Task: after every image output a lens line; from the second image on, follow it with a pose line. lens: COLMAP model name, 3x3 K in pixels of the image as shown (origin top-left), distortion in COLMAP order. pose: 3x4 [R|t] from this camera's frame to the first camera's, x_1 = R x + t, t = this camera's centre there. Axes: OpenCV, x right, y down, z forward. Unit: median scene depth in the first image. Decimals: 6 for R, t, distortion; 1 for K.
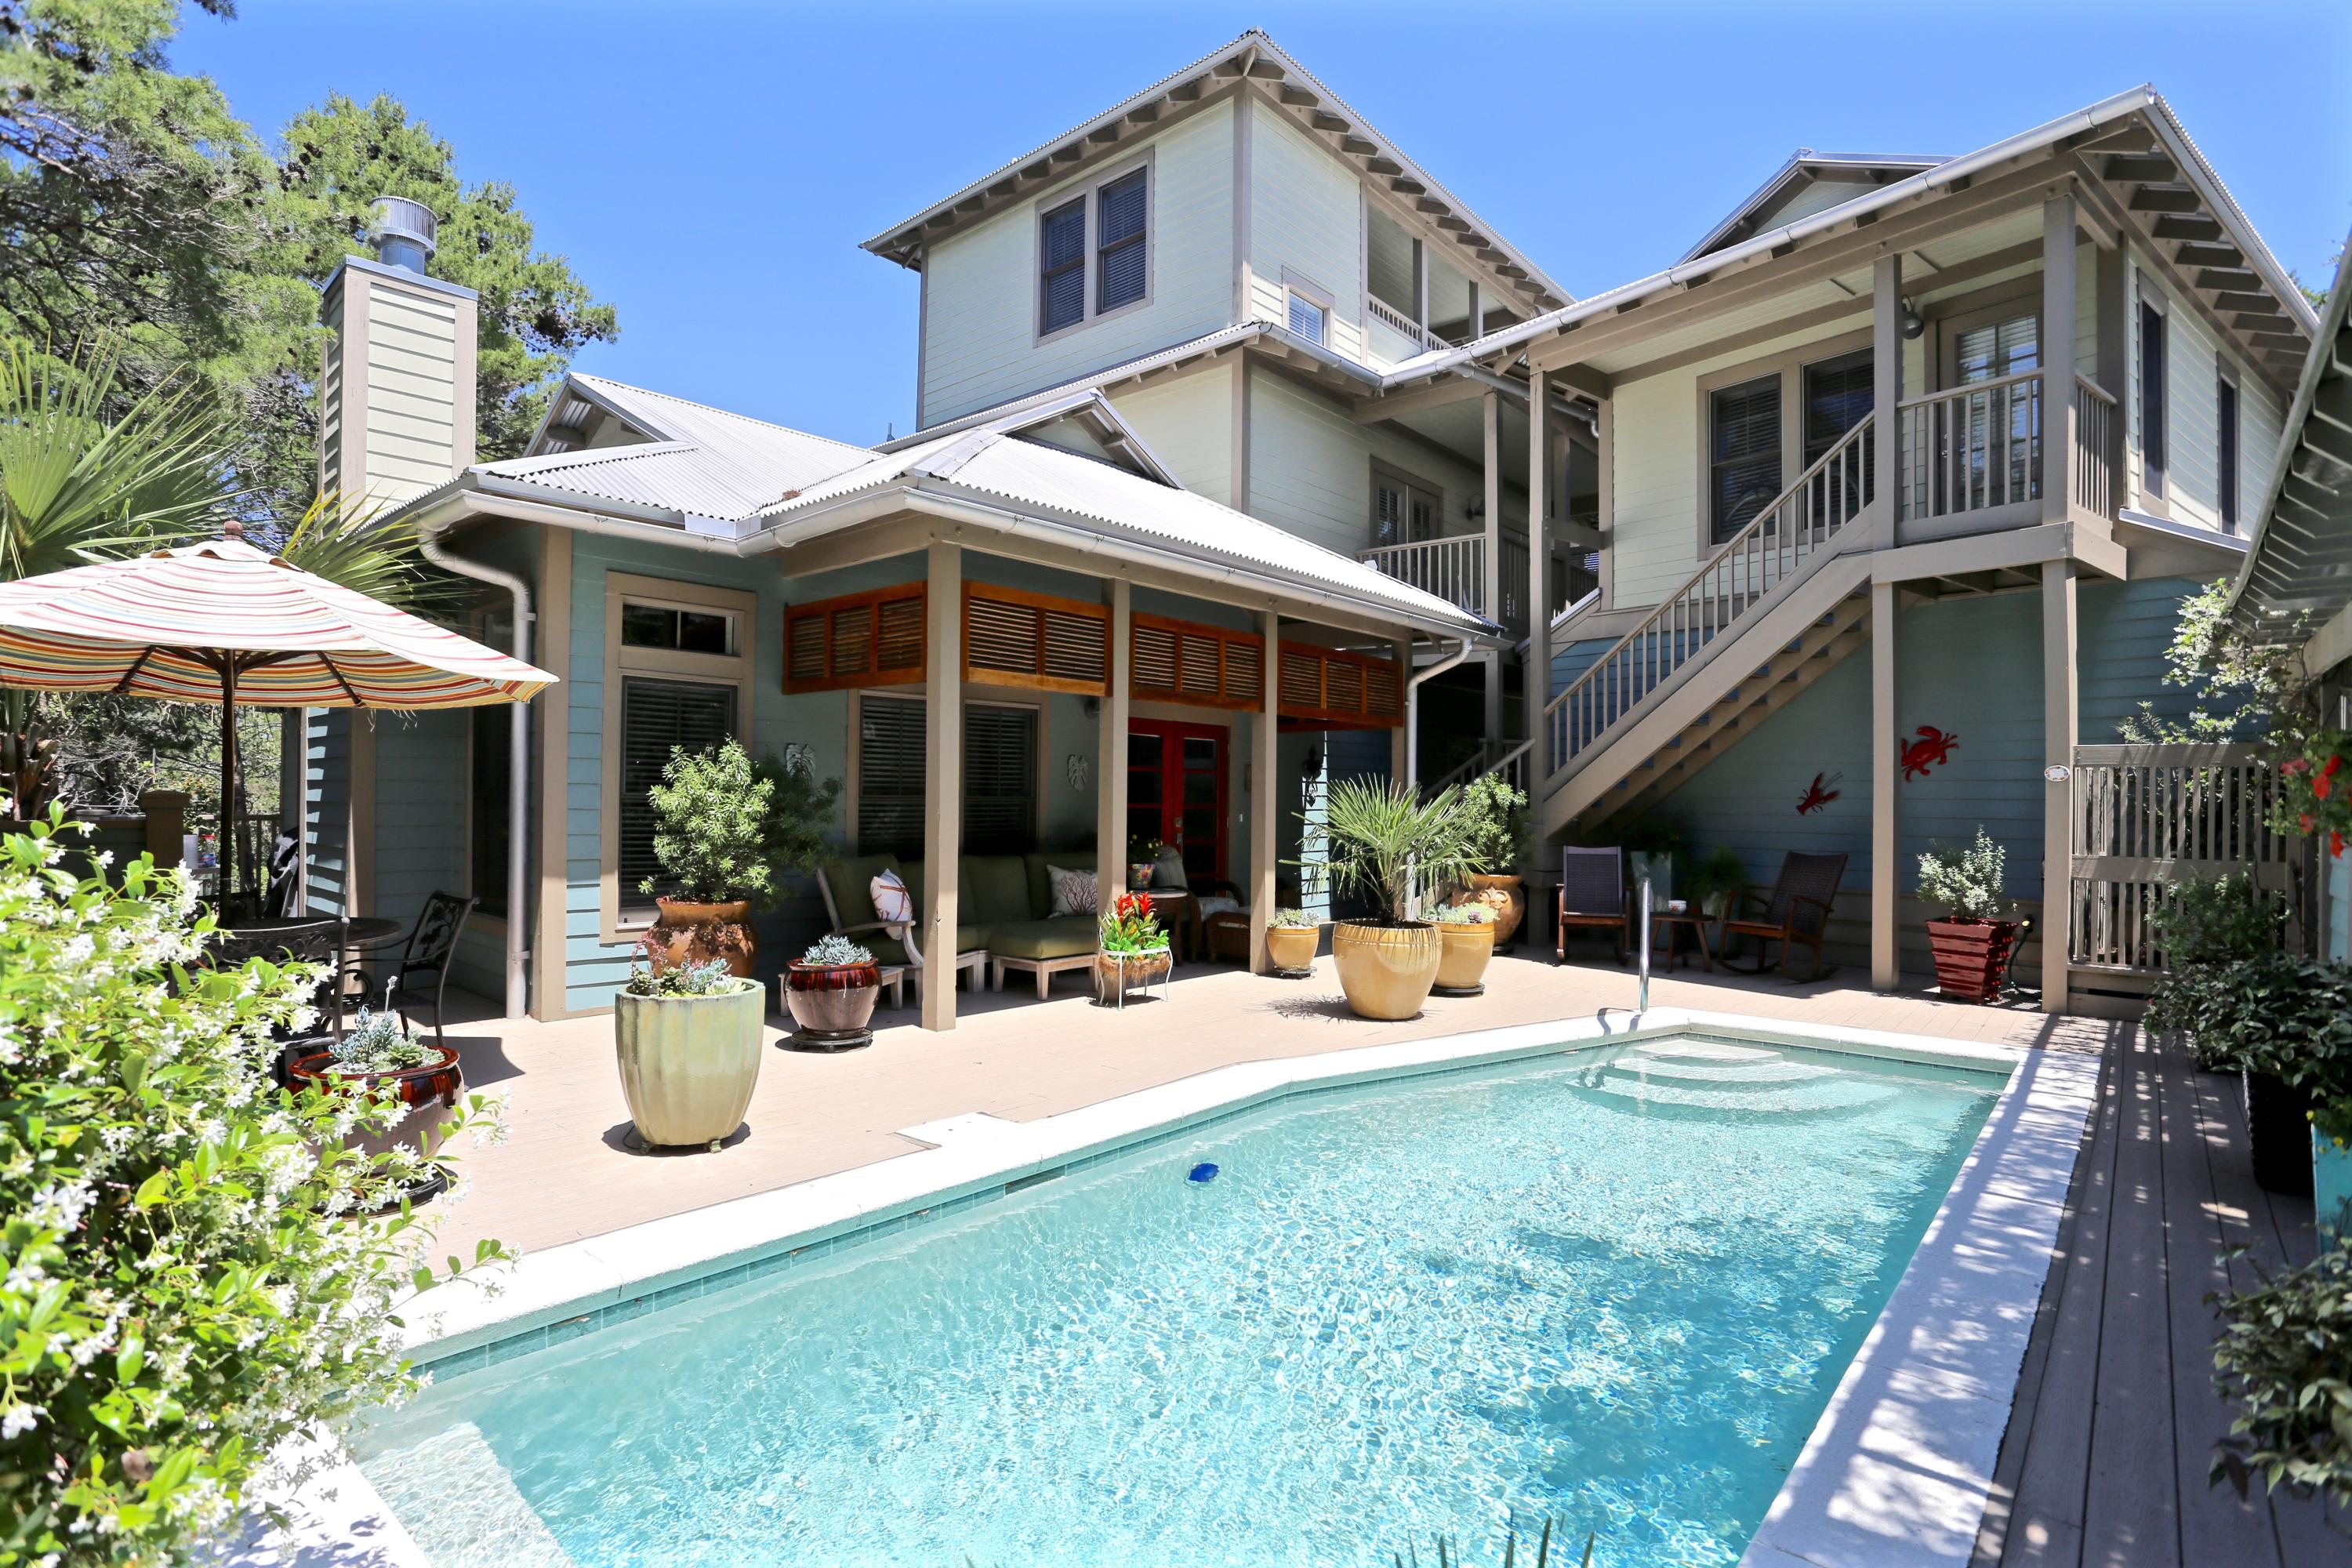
lens RADIAL K [[1128.2, 0, 1184.4], [0, 1128.2, 795.6], [0, 0, 1]] dist [-0.001997, -0.000171]
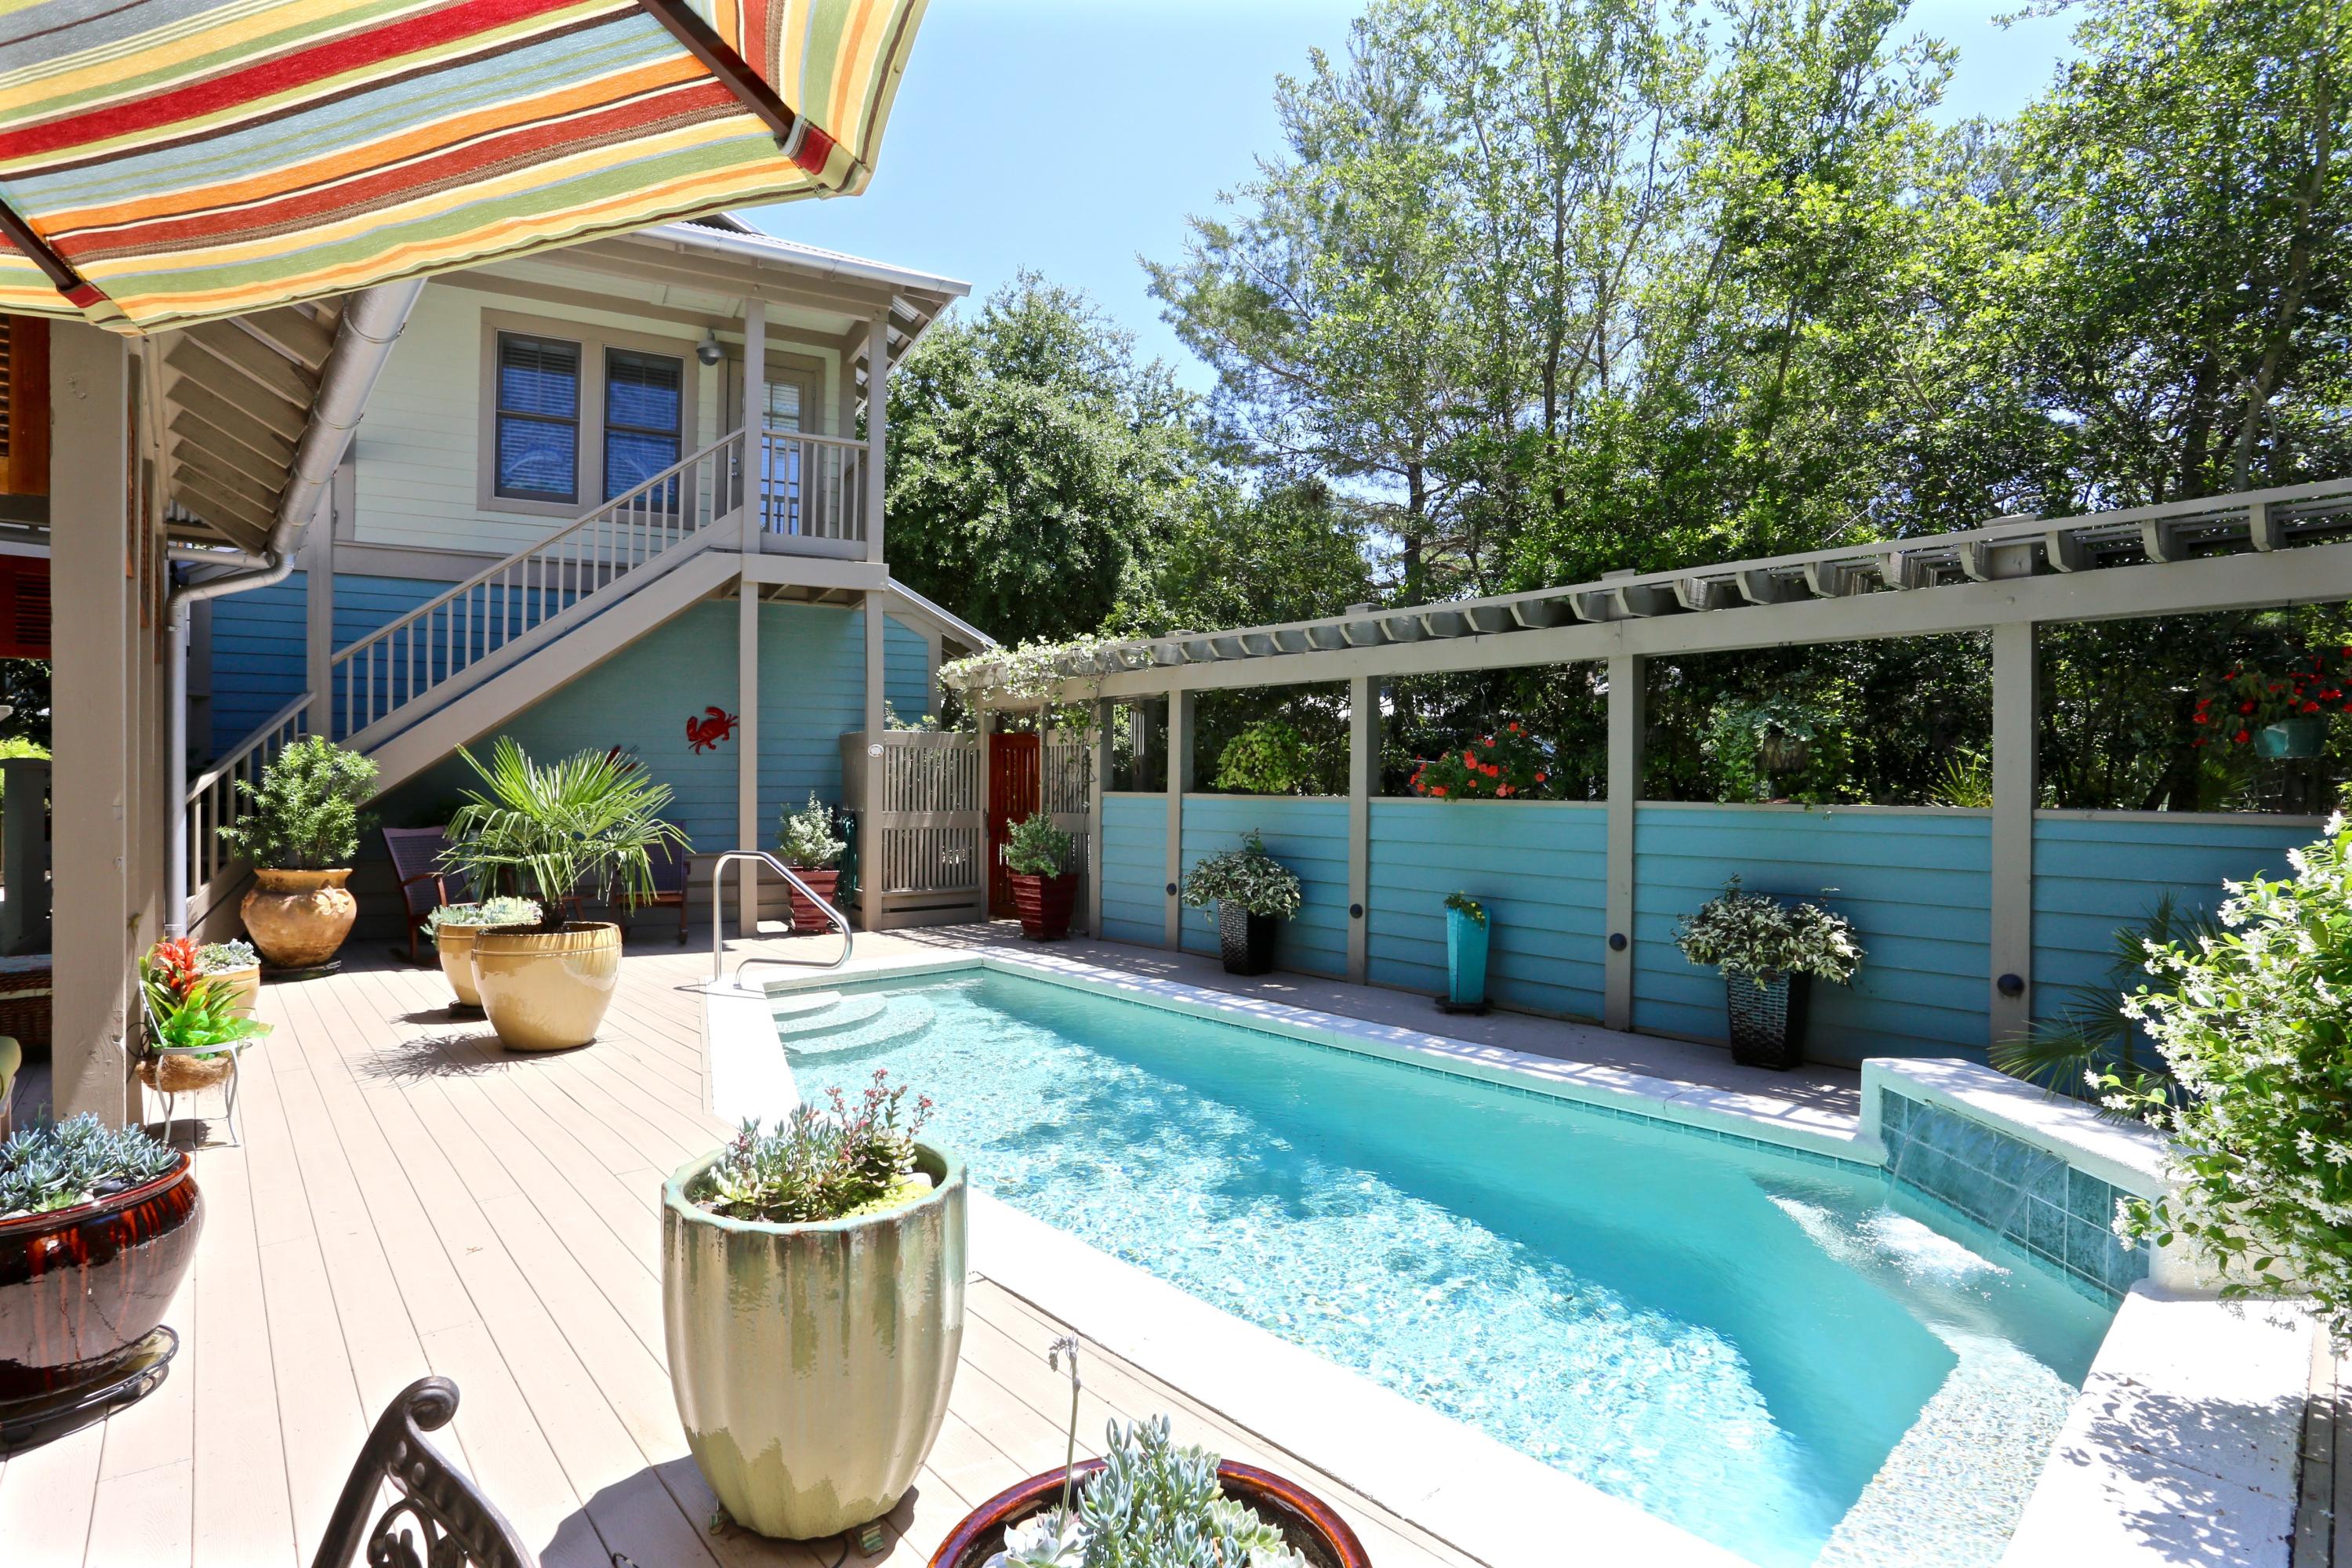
lens RADIAL K [[1205.3, 0, 1178.1], [0, 1205.3, 778.2], [0, 0, 1]] dist [-0.005148, -0.000612]
pose [[0.179410, -0.003000, 0.983770, -0.526993], [0.006459, 0.999977, 0.001872, 0.013136], [-0.983753, 0.006019, 0.179426, 0.365731]]
